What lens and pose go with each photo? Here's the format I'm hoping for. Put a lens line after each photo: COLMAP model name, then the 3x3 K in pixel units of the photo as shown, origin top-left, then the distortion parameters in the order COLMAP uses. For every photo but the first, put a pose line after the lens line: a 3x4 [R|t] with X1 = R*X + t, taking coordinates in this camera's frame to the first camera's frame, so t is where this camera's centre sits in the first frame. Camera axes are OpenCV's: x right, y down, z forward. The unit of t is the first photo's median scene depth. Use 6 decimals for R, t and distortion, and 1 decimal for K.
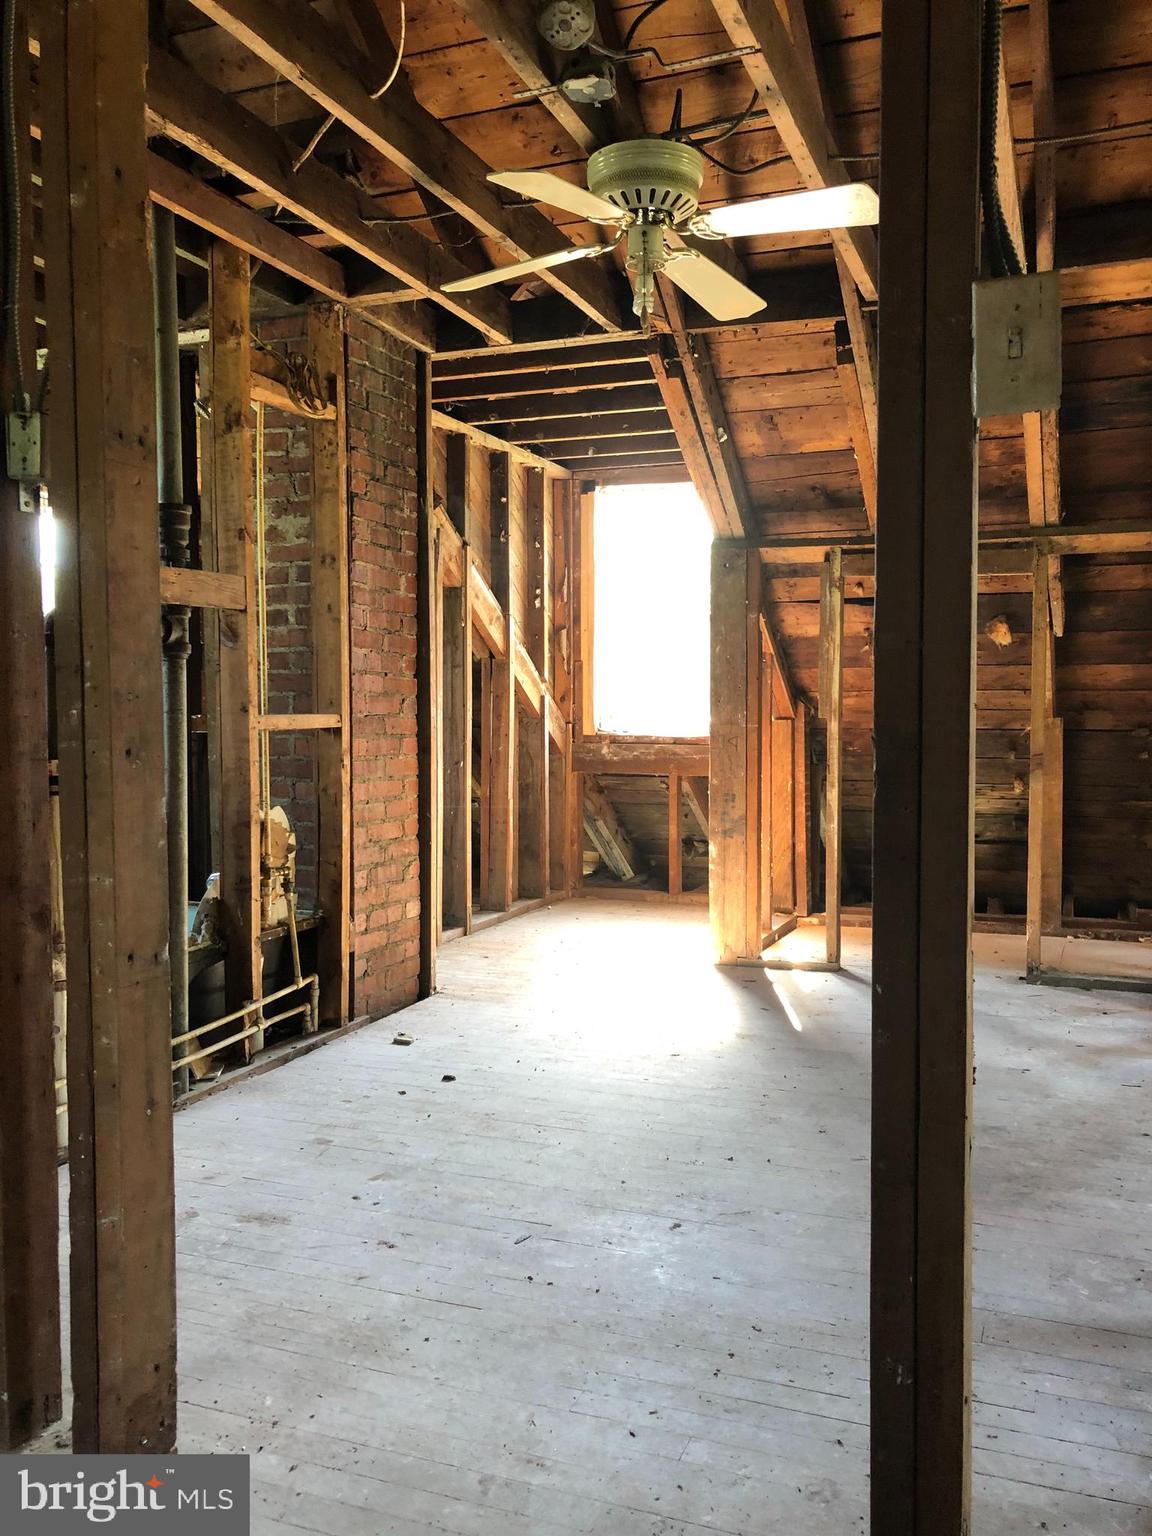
lens RADIAL K [[1261.2, 0, 576.4], [0, 1261.2, 766.5], [0, 0, 1]] dist [0.039280, -0.046210]
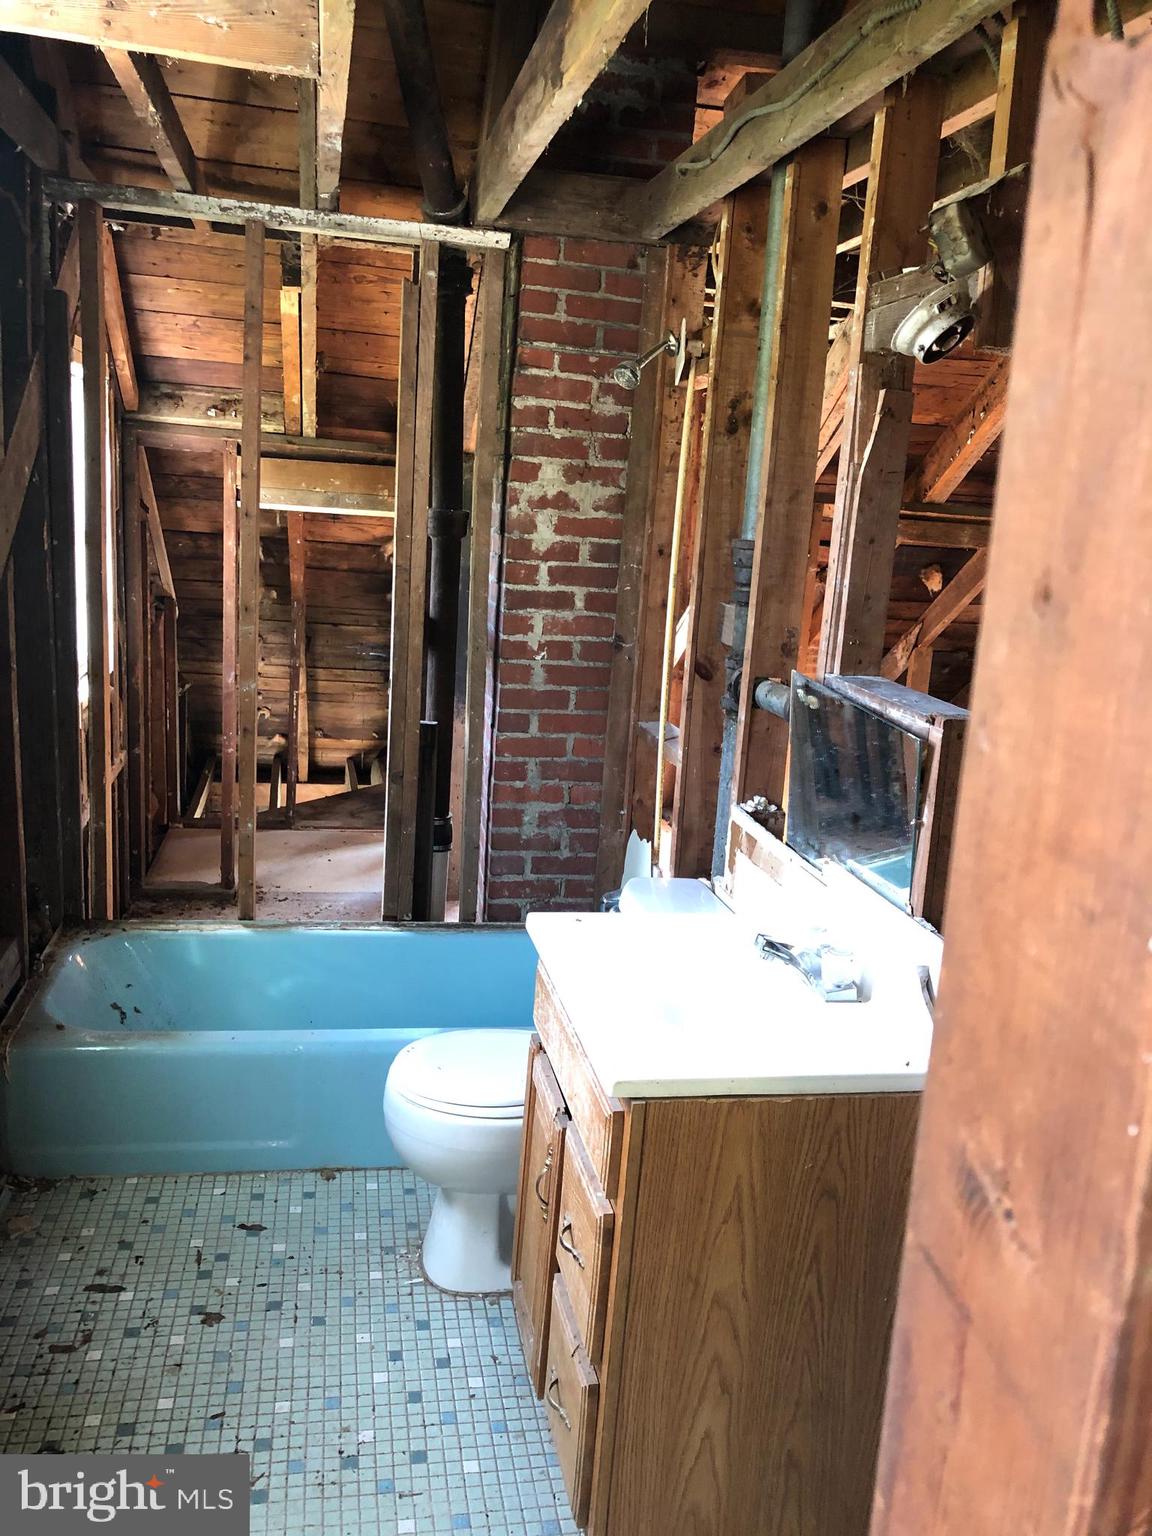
lens RADIAL K [[1261.2, 0, 576.6], [0, 1261.2, 771.5], [0, 0, 1]] dist [0.039280, -0.046210]
pose [[0.841601, -0.060092, 0.536747, -0.715877], [-0.041135, 0.983773, 0.174637, -0.158306], [-0.538531, -0.169053, 0.825473, 0.272441]]
